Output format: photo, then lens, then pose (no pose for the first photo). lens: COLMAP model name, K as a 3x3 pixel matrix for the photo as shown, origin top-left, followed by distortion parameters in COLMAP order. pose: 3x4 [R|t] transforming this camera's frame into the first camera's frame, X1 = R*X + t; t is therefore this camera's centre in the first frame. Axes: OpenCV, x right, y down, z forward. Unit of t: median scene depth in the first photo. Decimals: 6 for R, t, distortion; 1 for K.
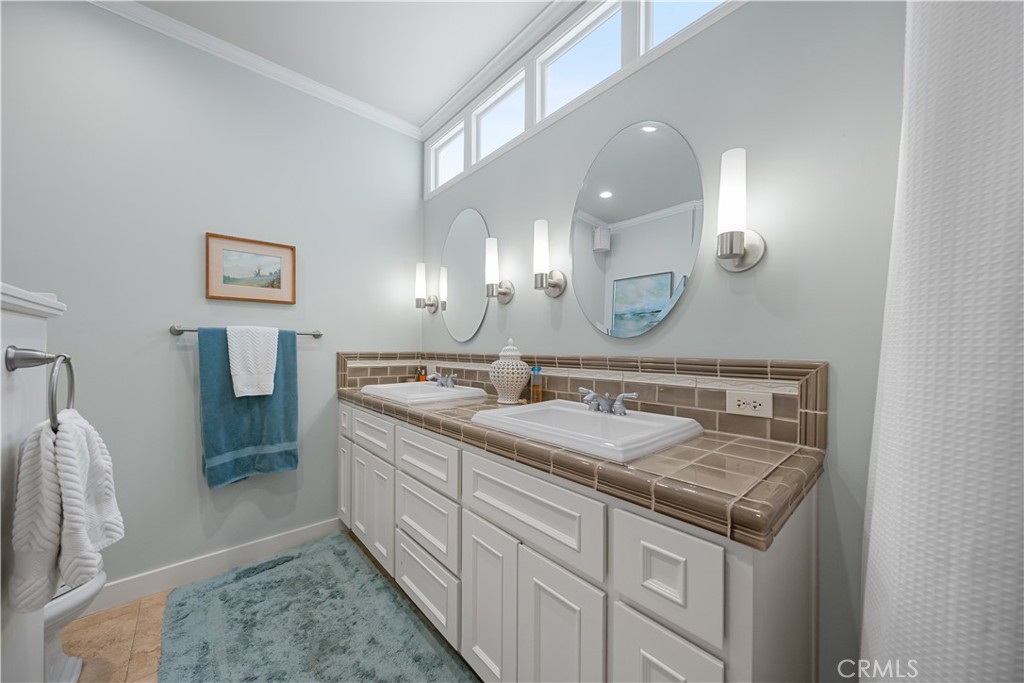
lens RADIAL K [[360.3, 0, 507.2], [0, 360.3, 349.6], [0, 0, 1]] dist [-0.001242, -0.000079]
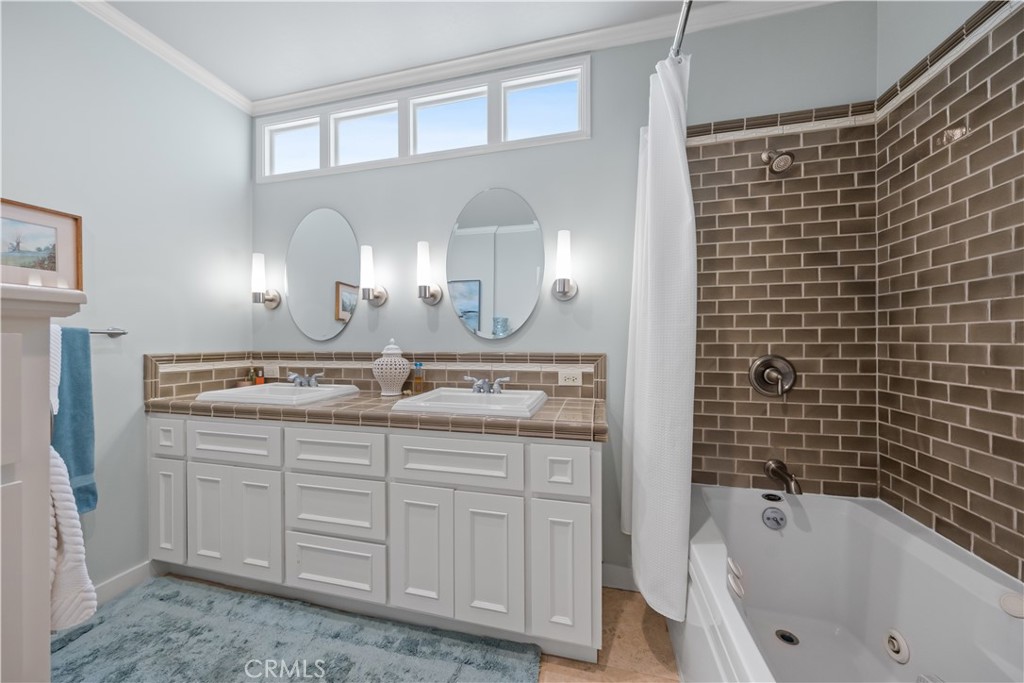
lens RADIAL K [[359.5, 0, 512.0], [0, 359.5, 341.5], [0, 0, 1]] dist [0.000686, 0.000042]
pose [[0.821629, -0.009154, 0.569949, -0.320042], [0.009312, 0.999953, 0.002636, -0.020251], [-0.569947, 0.003142, 0.821676, -0.149946]]
